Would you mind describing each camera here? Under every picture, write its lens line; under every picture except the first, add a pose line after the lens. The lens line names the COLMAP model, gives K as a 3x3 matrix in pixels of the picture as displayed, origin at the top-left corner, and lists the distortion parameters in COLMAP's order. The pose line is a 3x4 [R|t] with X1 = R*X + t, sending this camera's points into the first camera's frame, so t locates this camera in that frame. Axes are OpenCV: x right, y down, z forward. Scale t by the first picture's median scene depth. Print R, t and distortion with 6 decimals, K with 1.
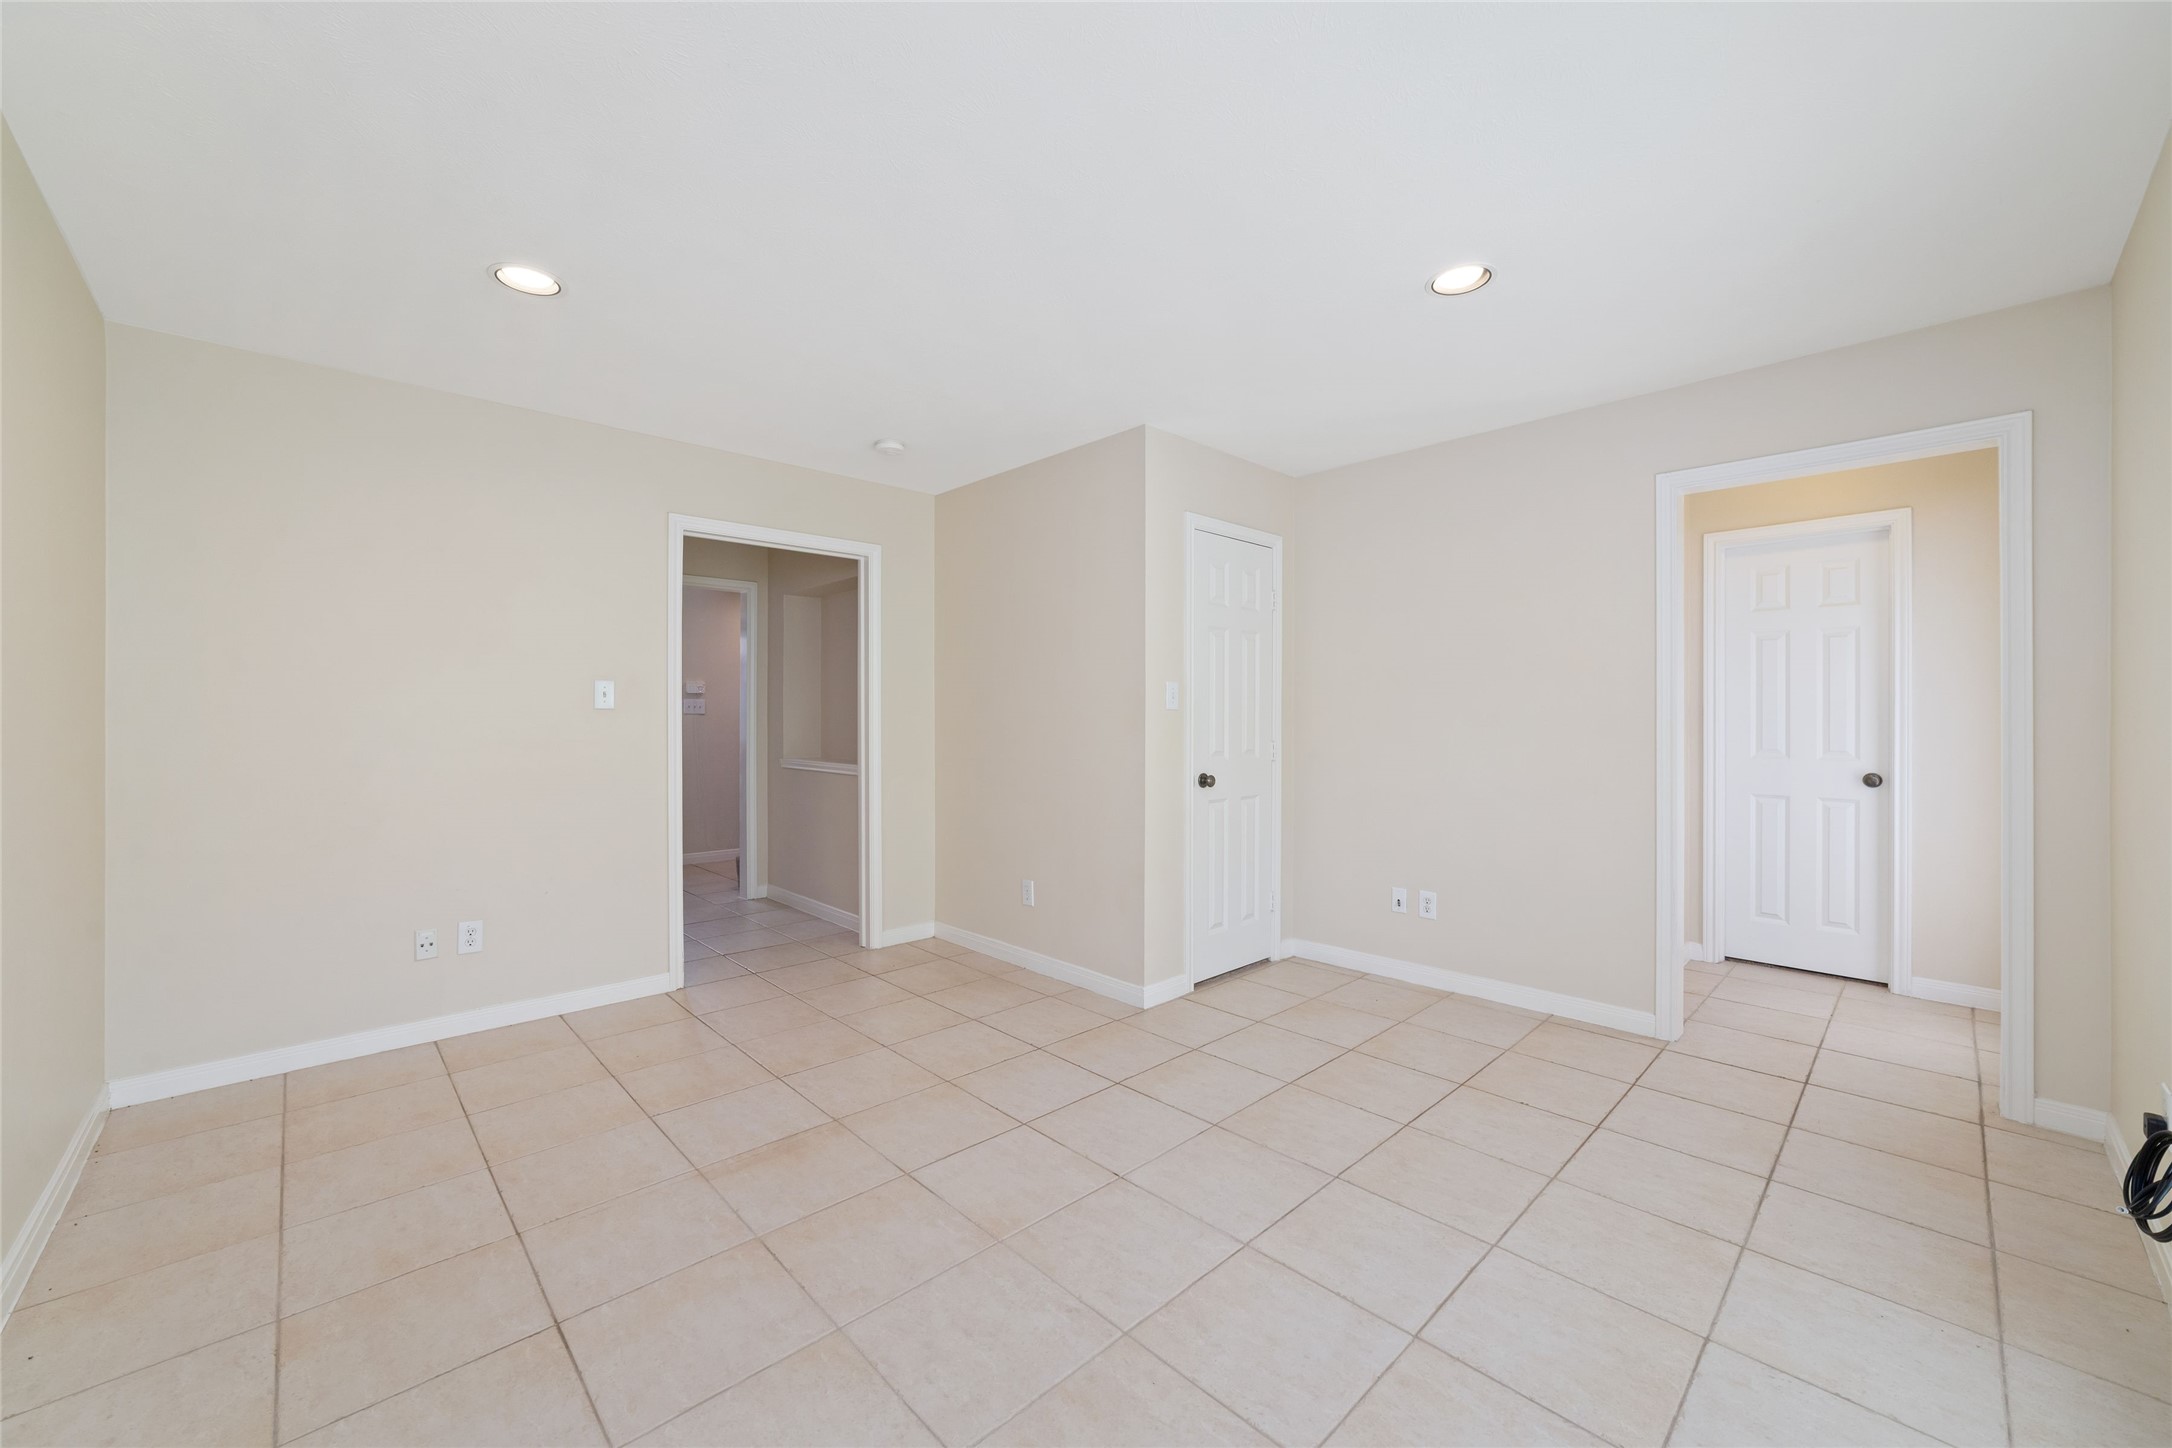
lens RADIAL K [[831.1, 0, 1091.5], [0, 831.1, 716.3], [0, 0, 1]] dist [-0.020386, 0.000208]
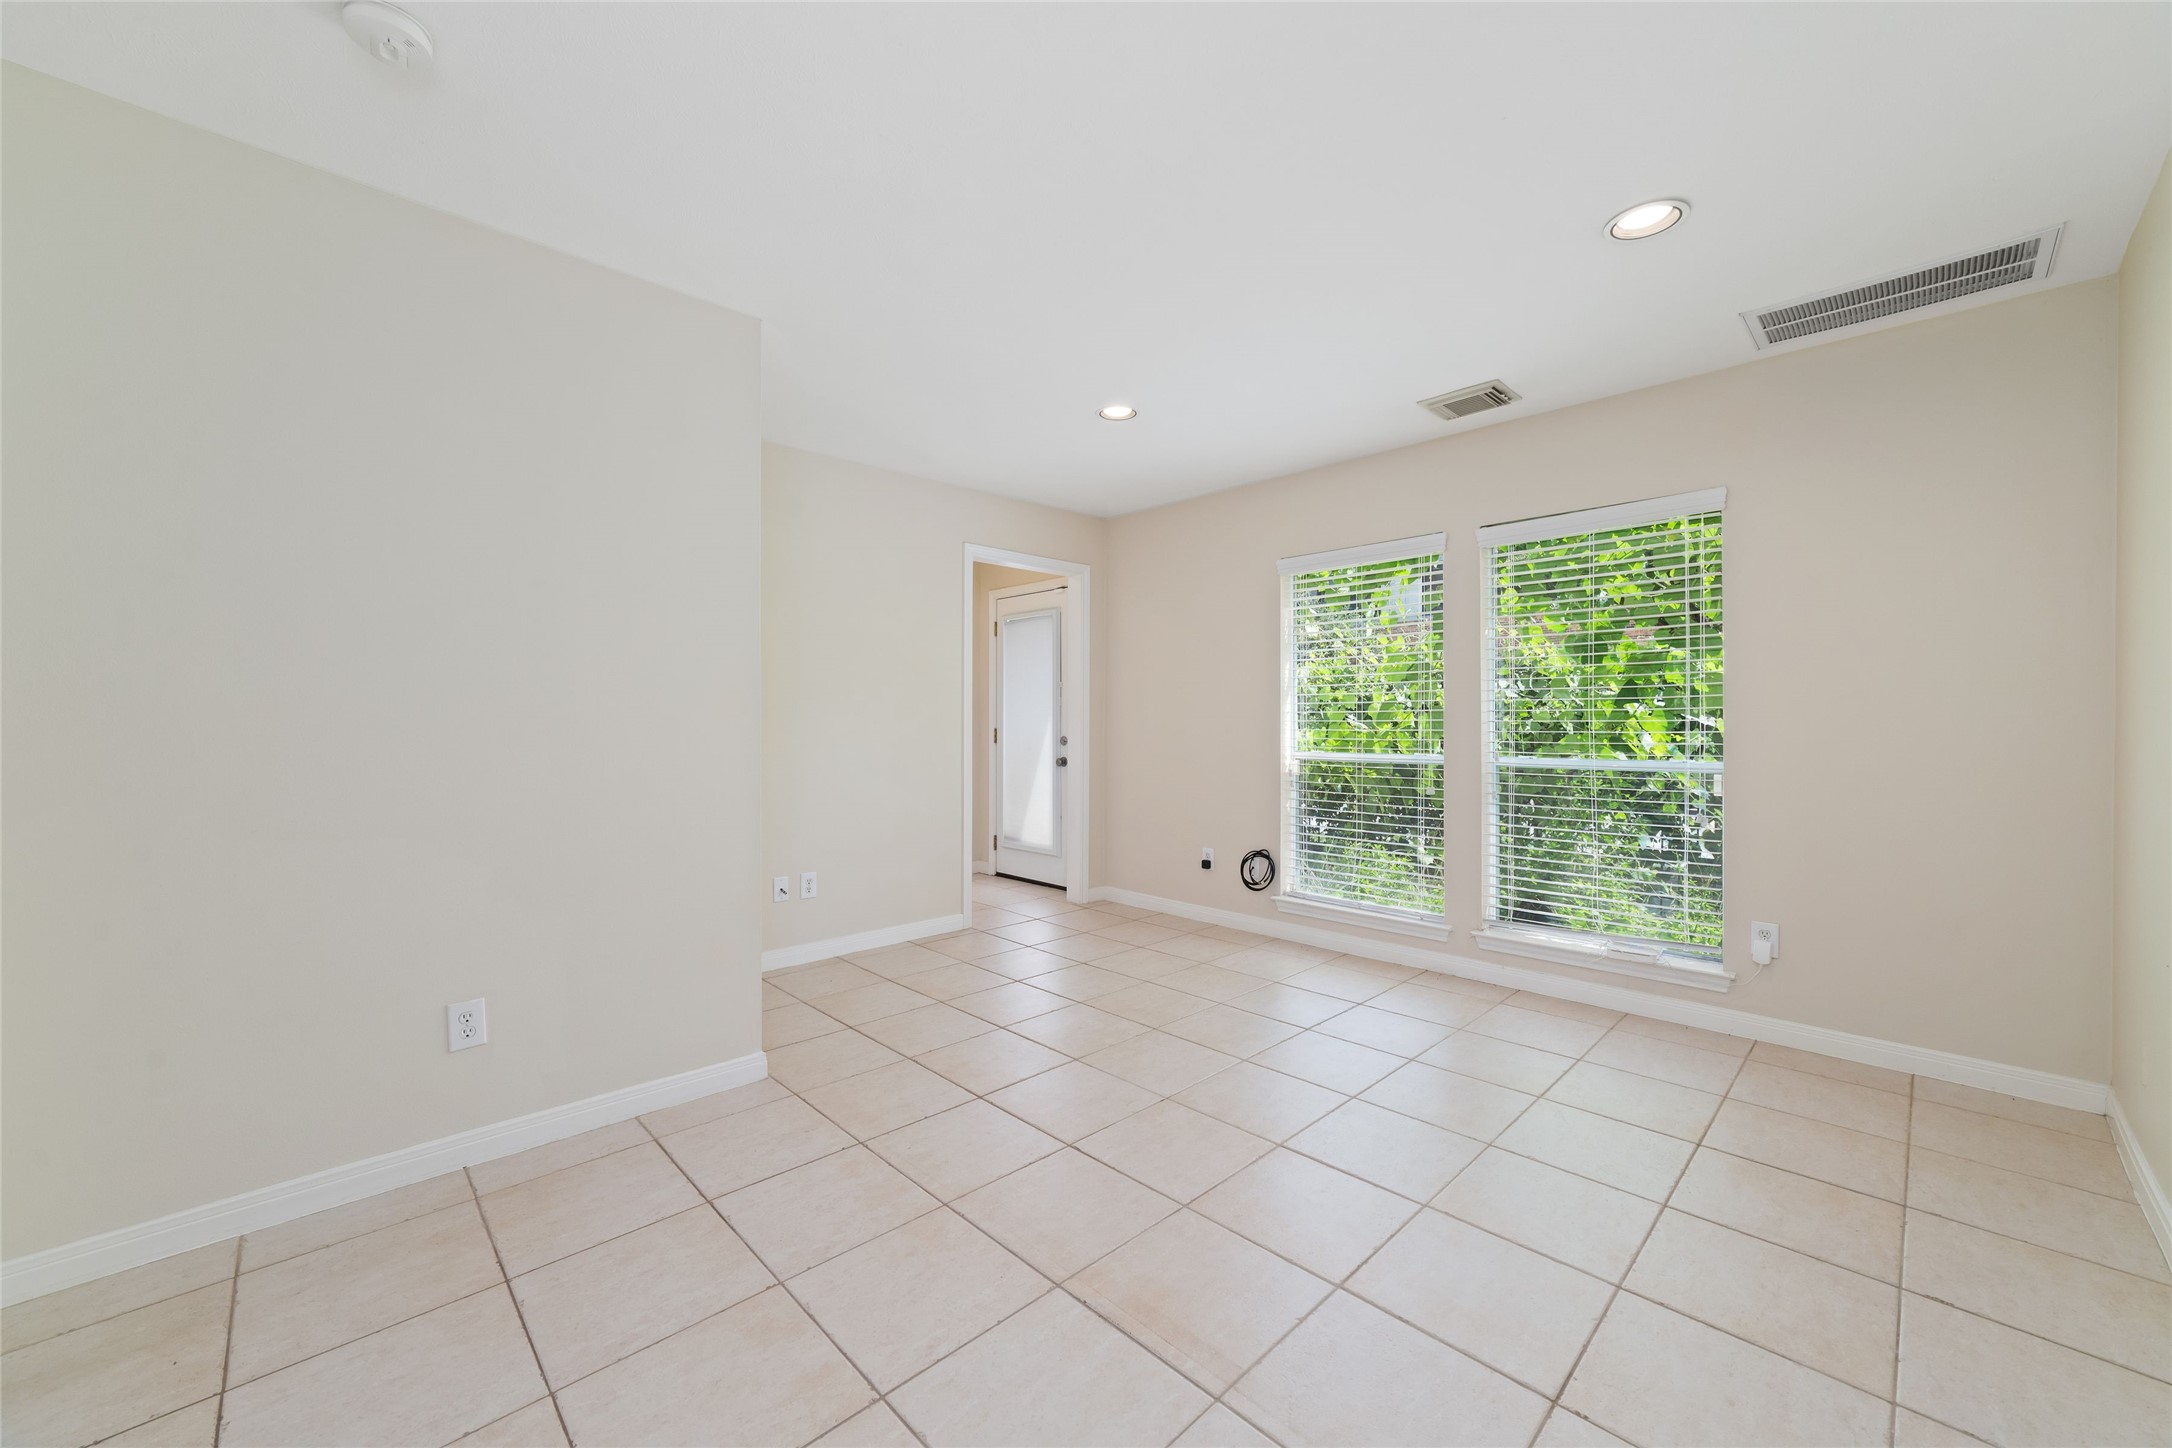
lens RADIAL K [[831.1, 0, 1091.0], [0, 831.1, 729.9], [0, 0, 1]] dist [-0.020386, 0.000208]
pose [[-0.001208, -0.012560, 0.999920, -0.717128], [-0.003317, 0.999916, 0.012556, 0.017641], [-0.999994, -0.003301, -0.001249, 0.712668]]
